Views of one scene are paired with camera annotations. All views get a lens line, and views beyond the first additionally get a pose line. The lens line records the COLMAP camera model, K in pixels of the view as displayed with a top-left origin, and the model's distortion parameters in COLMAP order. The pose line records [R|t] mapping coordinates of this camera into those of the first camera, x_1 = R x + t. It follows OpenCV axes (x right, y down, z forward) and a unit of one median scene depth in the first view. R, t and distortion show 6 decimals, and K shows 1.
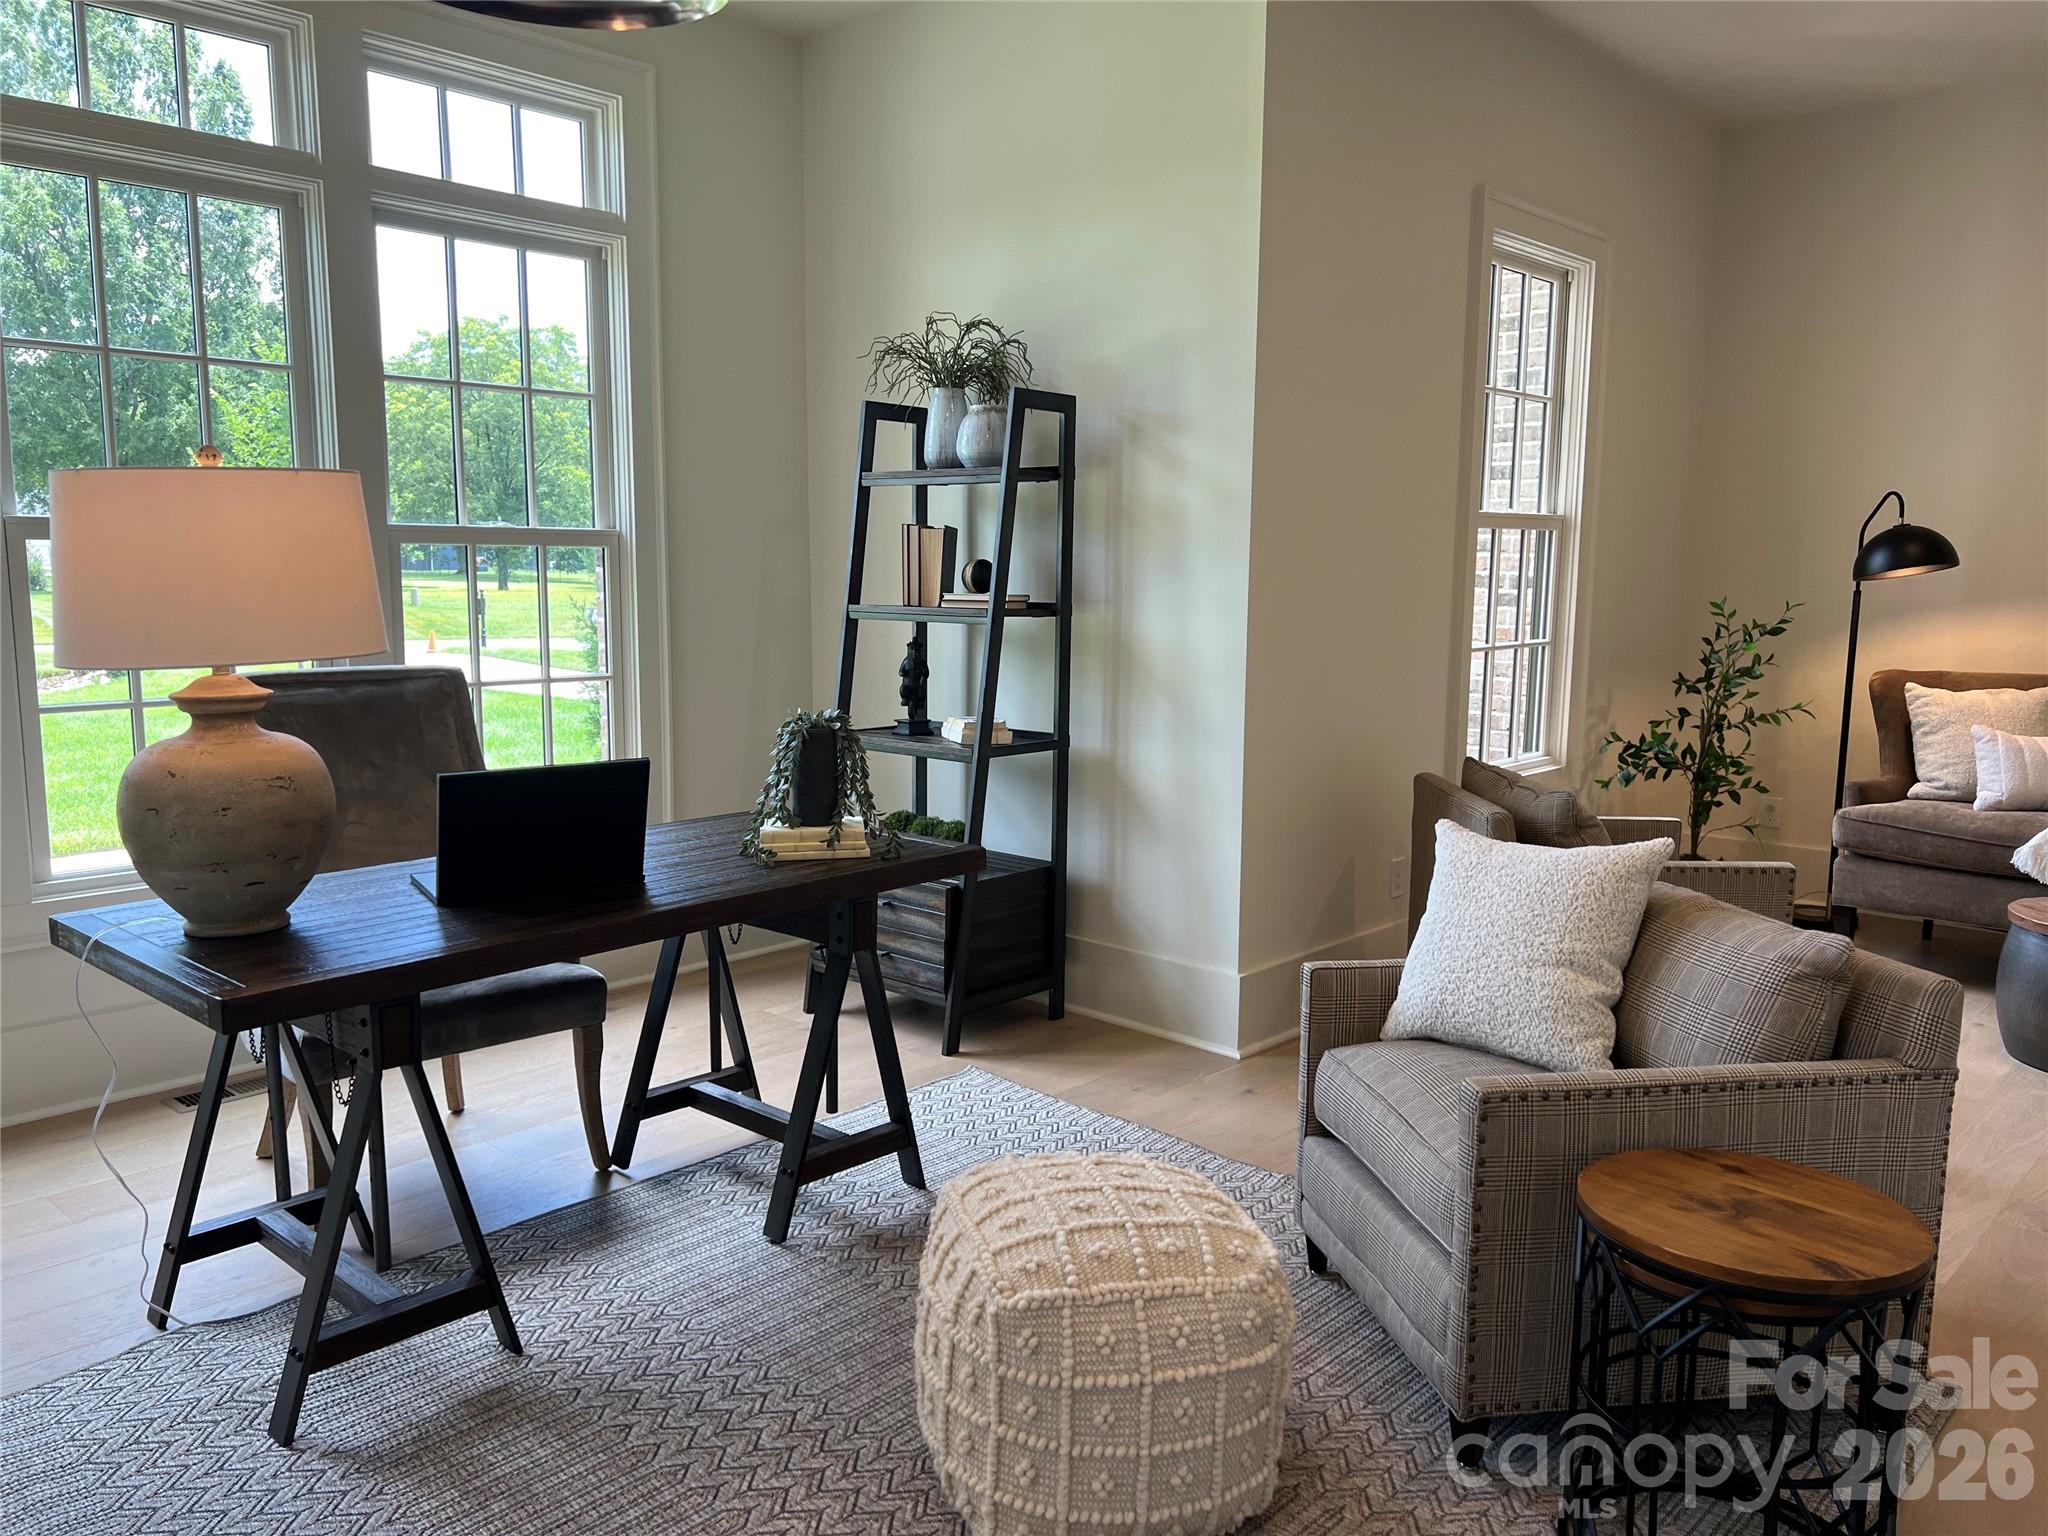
lens RADIAL K [[1540.9, 0, 1027.2], [0, 1540.9, 752.4], [0, 0, 1]] dist [0.070573, -0.074460]
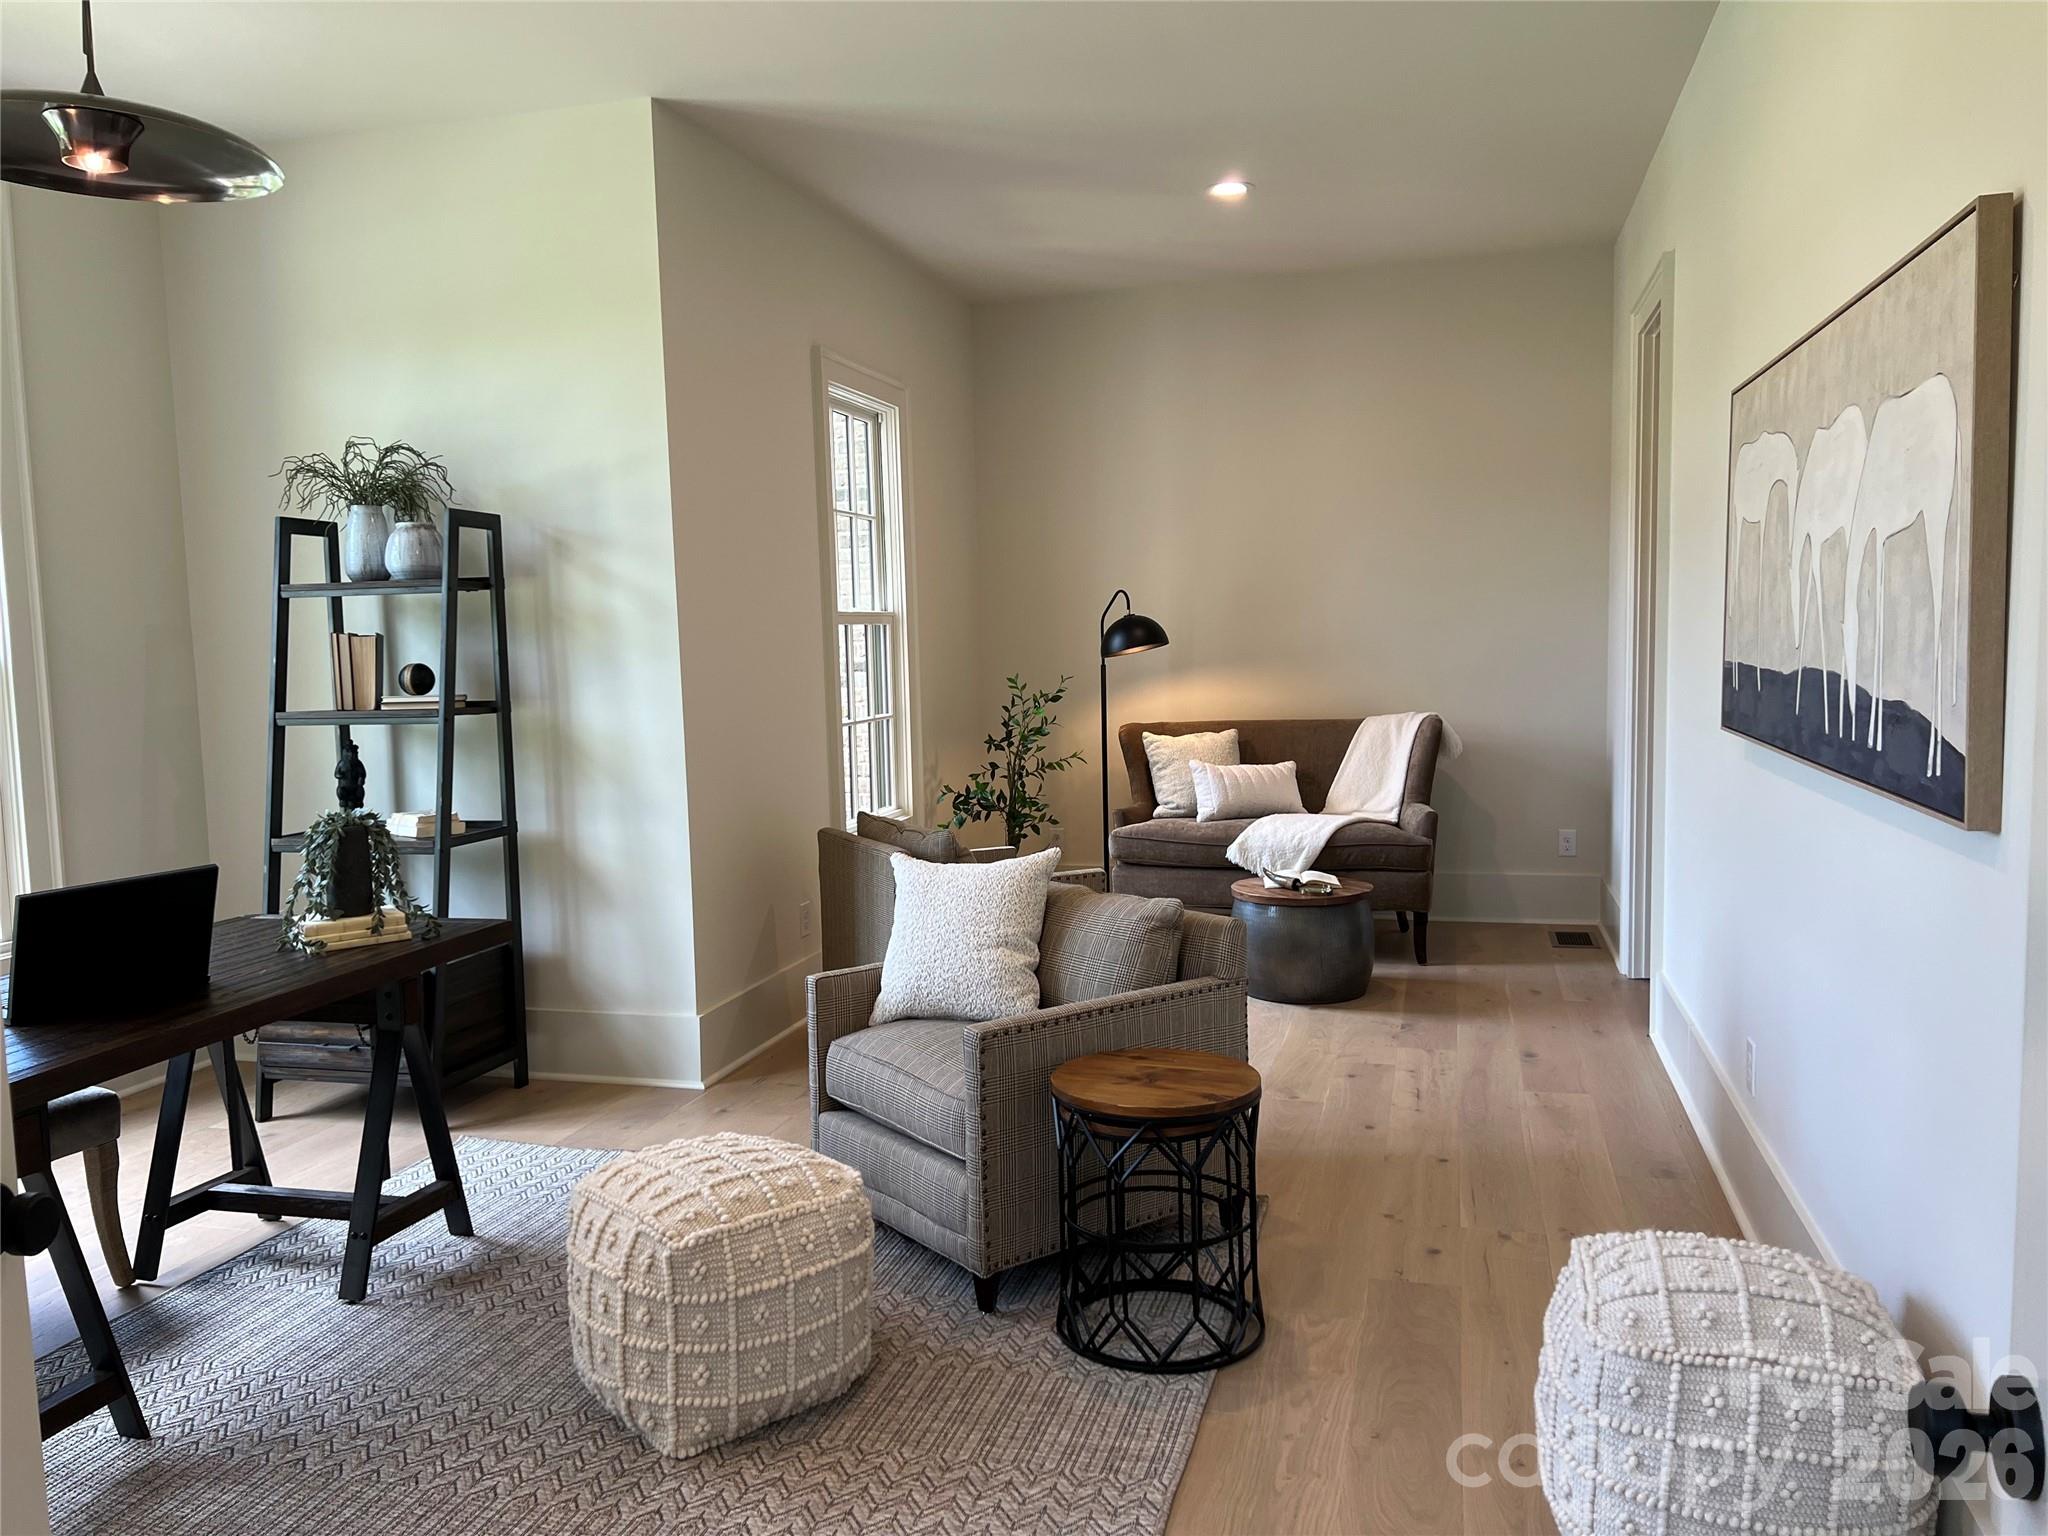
lens RADIAL K [[1540.9, 0, 1036.4], [0, 1540.9, 752.3], [0, 0, 1]] dist [0.070573, -0.074460]
pose [[0.883541, -0.064481, 0.463894, -0.196698], [0.090174, 0.995366, -0.033392, 0.012293], [-0.459591, 0.071334, 0.885261, -0.182639]]
